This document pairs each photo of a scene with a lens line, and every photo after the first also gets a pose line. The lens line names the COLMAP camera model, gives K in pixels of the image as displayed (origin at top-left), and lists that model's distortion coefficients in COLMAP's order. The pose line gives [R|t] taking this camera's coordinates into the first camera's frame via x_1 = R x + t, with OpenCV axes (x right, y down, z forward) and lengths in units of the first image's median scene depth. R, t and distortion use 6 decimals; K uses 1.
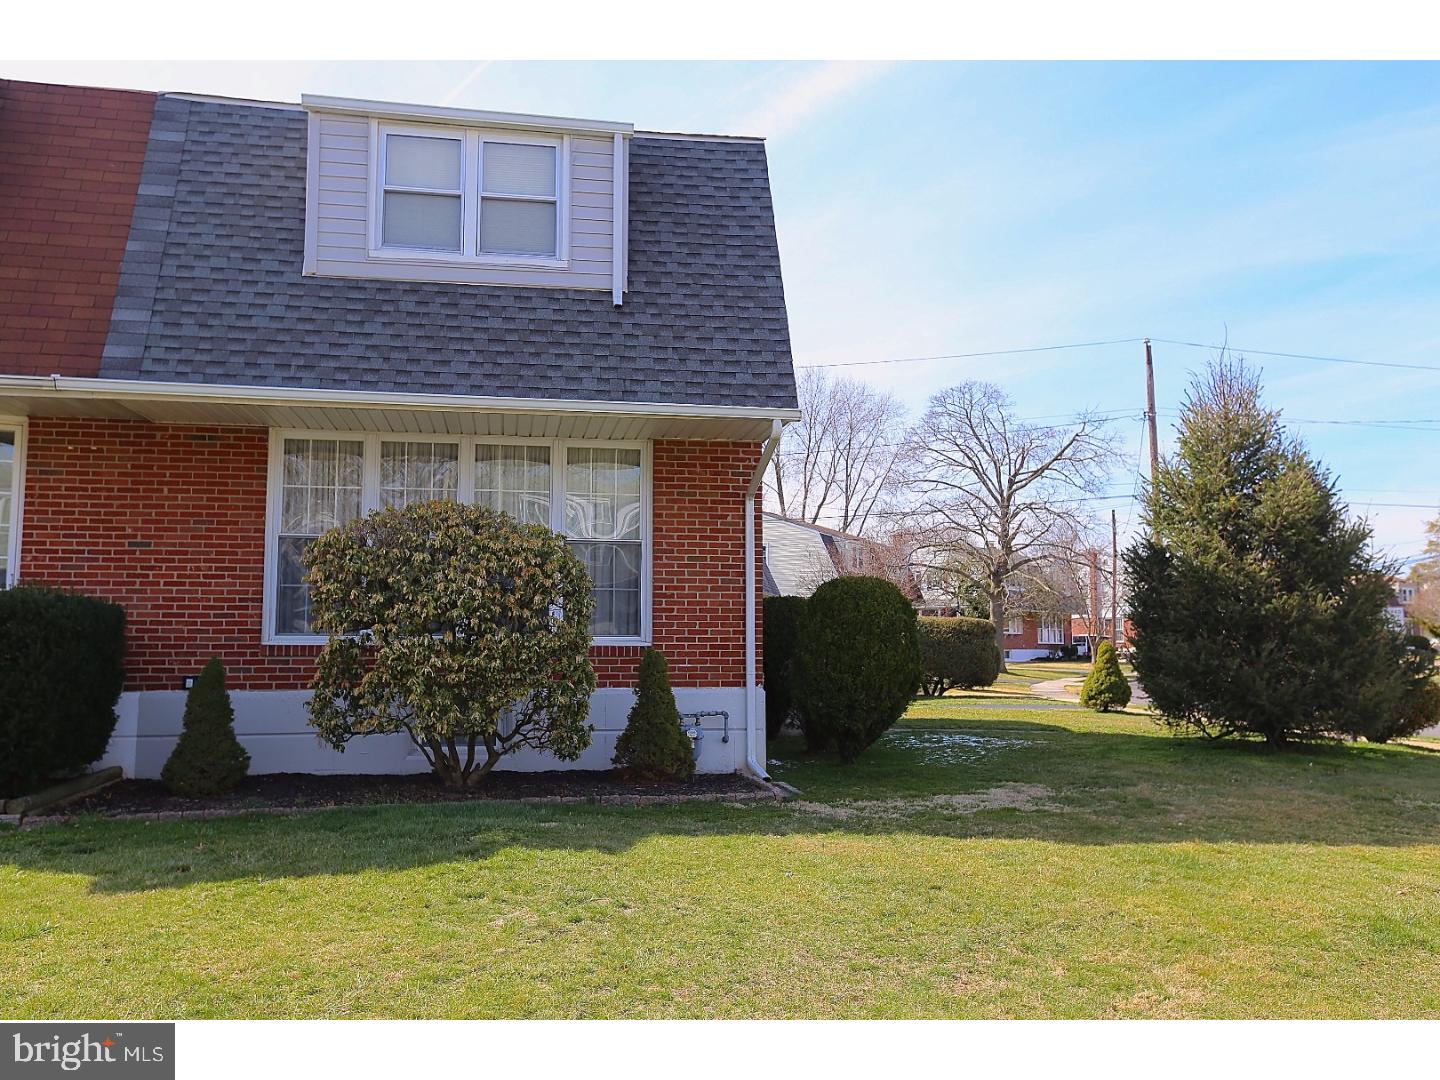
lens RADIAL K [[1243.1, 0, 693.9], [0, 1243.1, 538.8], [0, 0, 1]] dist [-0.002161, 0.096288]
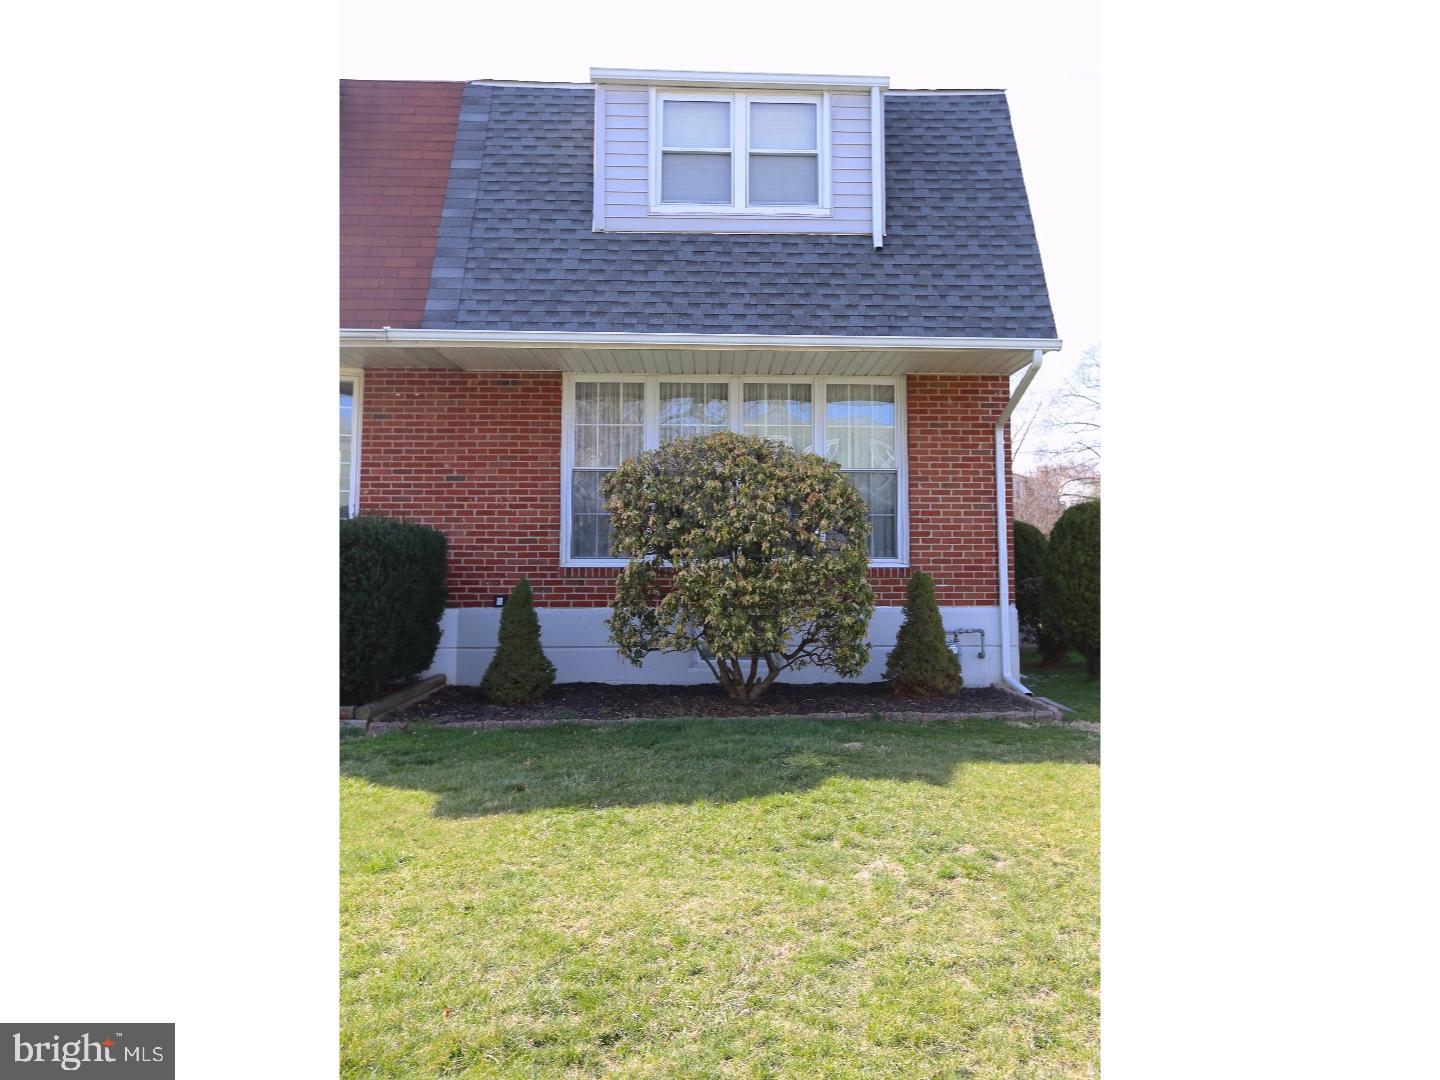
lens RADIAL K [[1004.5, 0, 723.6], [0, 1004.5, 490.0], [0, 0, 1]] dist [-0.000467, 0.002895]
pose [[0.990187, -0.012263, -0.139206, -0.077383], [0.013913, 0.999844, 0.010885, 0.008452], [0.139051, -0.012715, 0.990204, 0.131858]]
